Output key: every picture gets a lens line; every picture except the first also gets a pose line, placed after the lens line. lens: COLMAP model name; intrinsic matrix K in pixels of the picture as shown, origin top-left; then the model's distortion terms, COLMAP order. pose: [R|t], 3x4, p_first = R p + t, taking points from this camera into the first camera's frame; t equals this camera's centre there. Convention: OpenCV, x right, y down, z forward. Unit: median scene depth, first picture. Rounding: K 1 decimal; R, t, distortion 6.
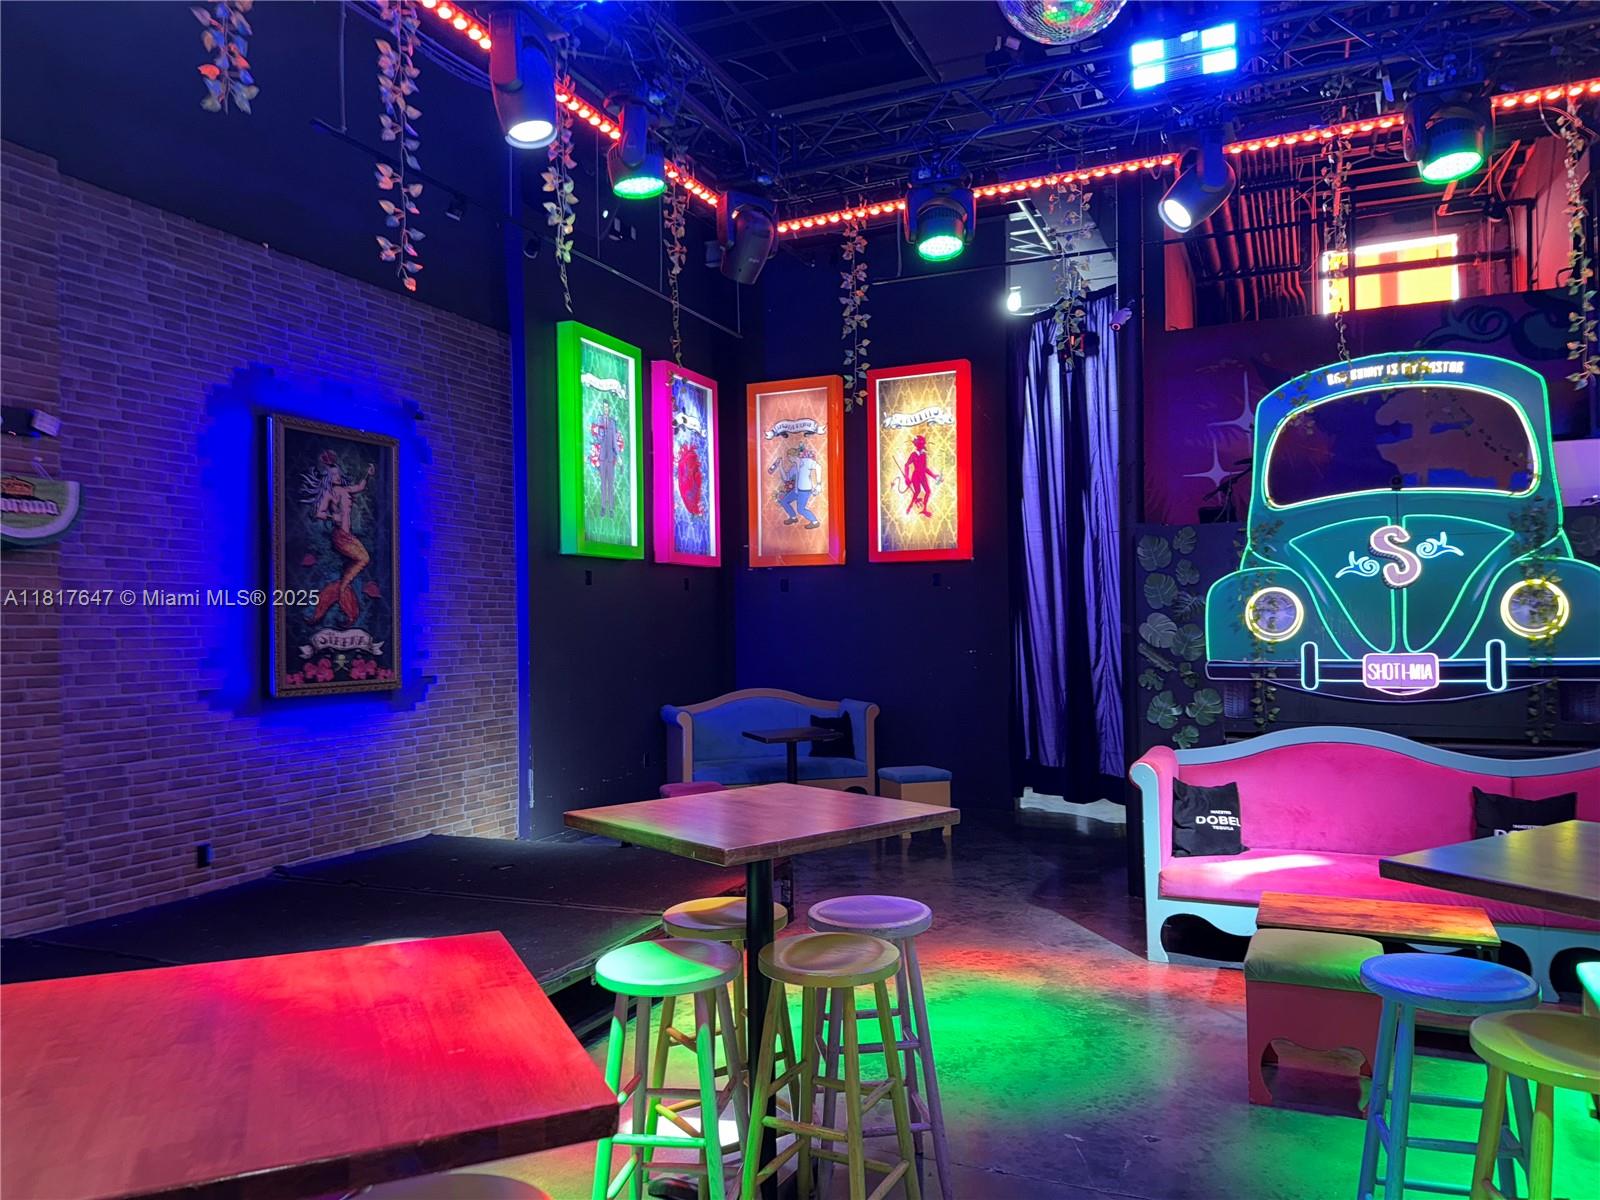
lens RADIAL K [[1076.7, 0, 858.4], [0, 1076.7, 585.3], [0, 0, 1]] dist [0.025988, -0.024923]
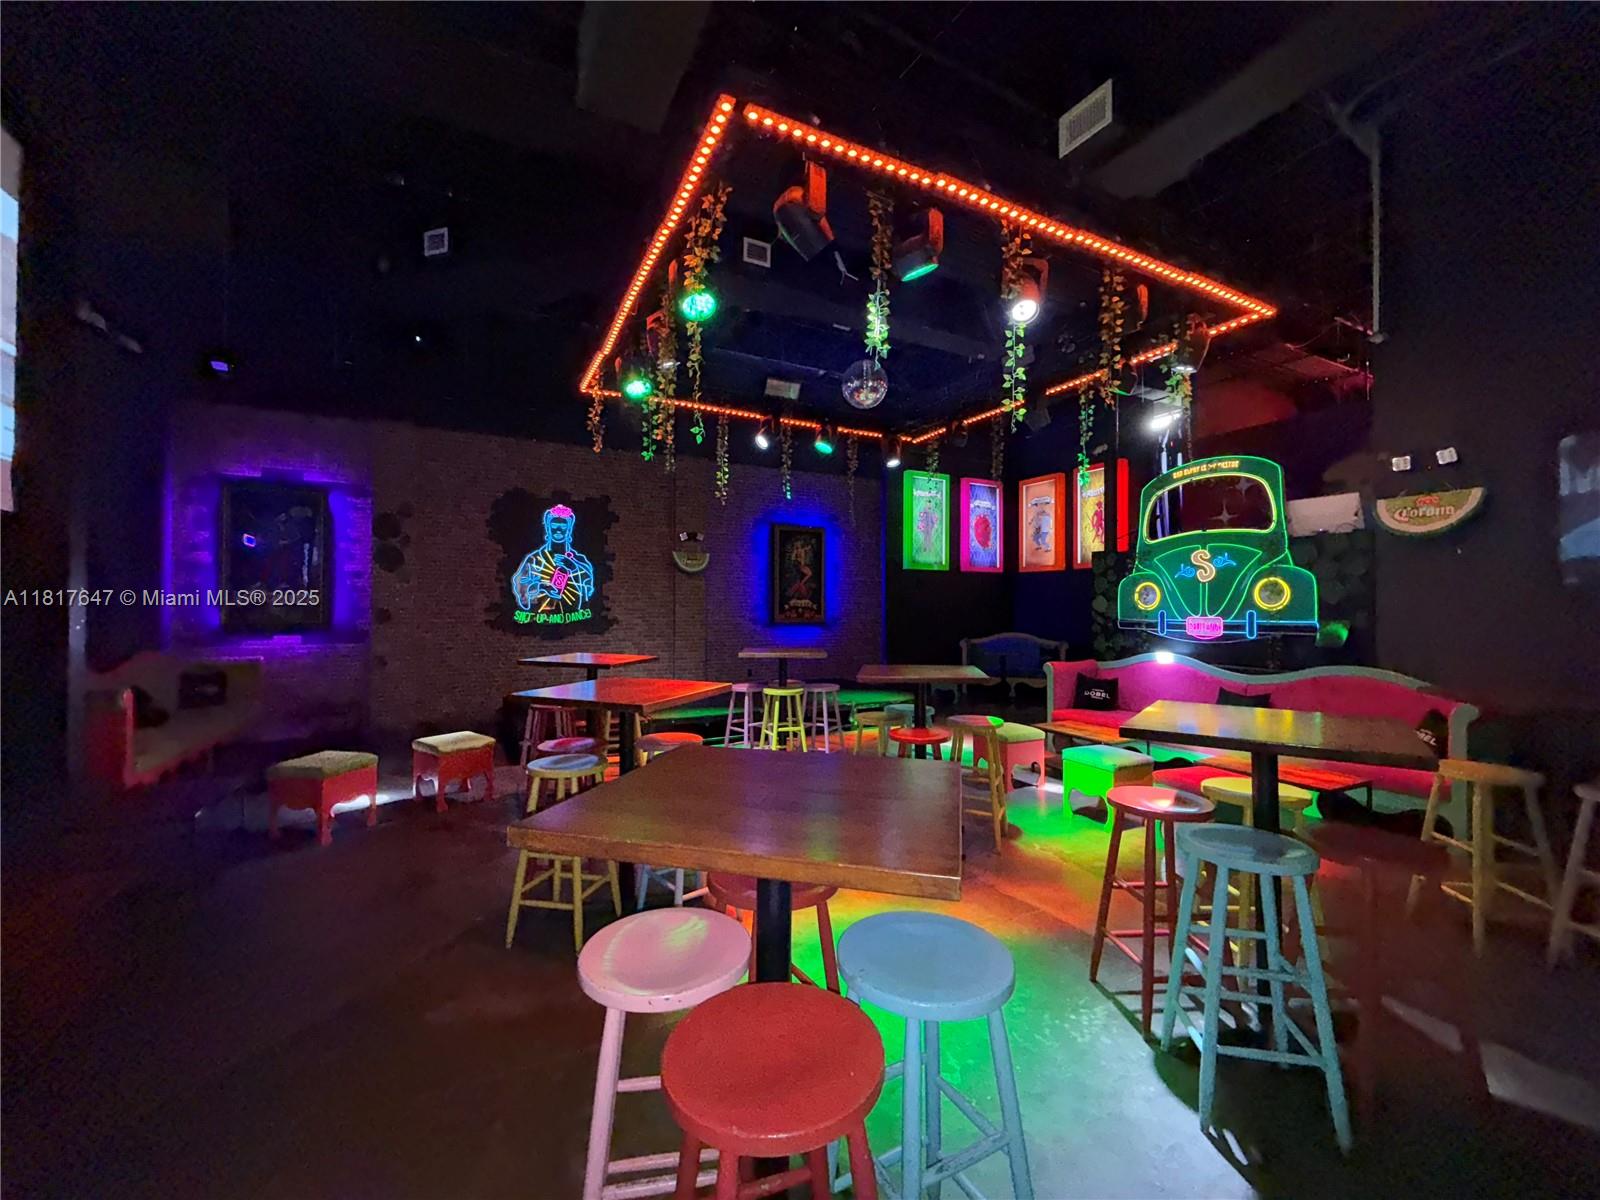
lens RADIAL K [[637.2, 0, 795.4], [0, 637.2, 597.5], [0, 0, 1]] dist [-0.000462, 0.000646]
pose [[0.769658, 0.008480, -0.638399, 0.620807], [0.007999, 0.999705, 0.022923, -0.002918], [0.638406, -0.022749, 0.769364, -0.305790]]
